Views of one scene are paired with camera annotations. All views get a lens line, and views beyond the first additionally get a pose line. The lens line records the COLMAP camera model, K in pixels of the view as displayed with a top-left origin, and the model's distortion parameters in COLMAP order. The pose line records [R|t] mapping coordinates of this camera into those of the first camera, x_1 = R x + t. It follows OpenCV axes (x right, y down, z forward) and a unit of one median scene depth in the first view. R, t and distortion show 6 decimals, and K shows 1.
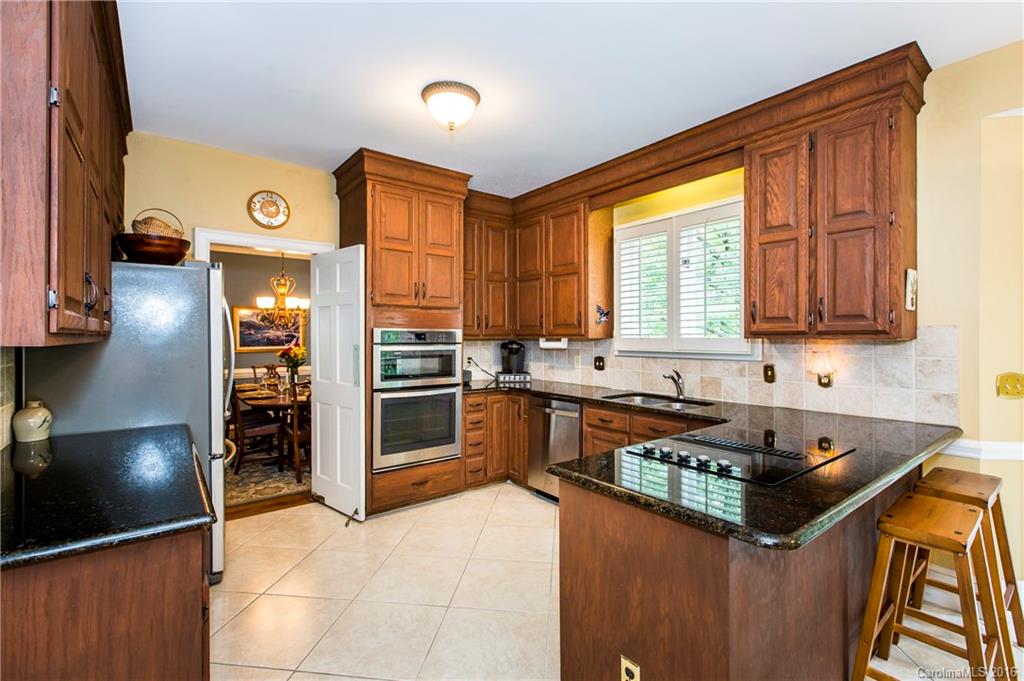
lens RADIAL K [[457.3, 0, 513.9], [0, 457.3, 337.0], [0, 0, 1]] dist [0.004998, 0.000128]
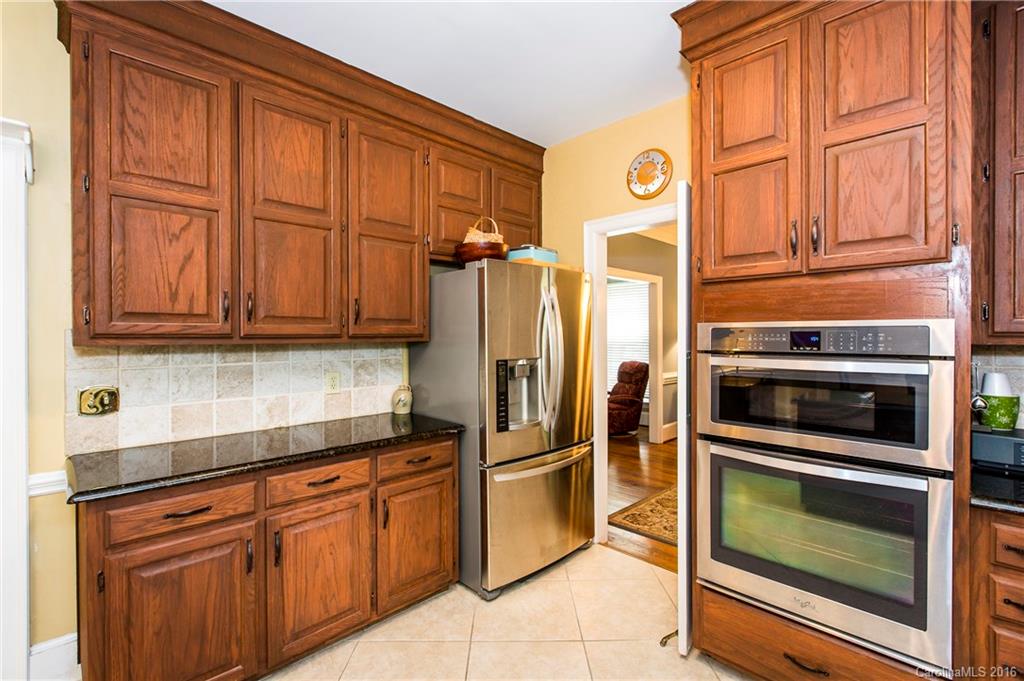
lens RADIAL K [[457.3, 0, 512.7], [0, 457.3, 340.2], [0, 0, 1]] dist [0.004998, 0.000128]
pose [[0.126906, 0.007187, -0.991889, 0.201990], [-0.002505, 0.999973, 0.006925, -0.001984], [0.991912, 0.001606, 0.126920, 0.654357]]
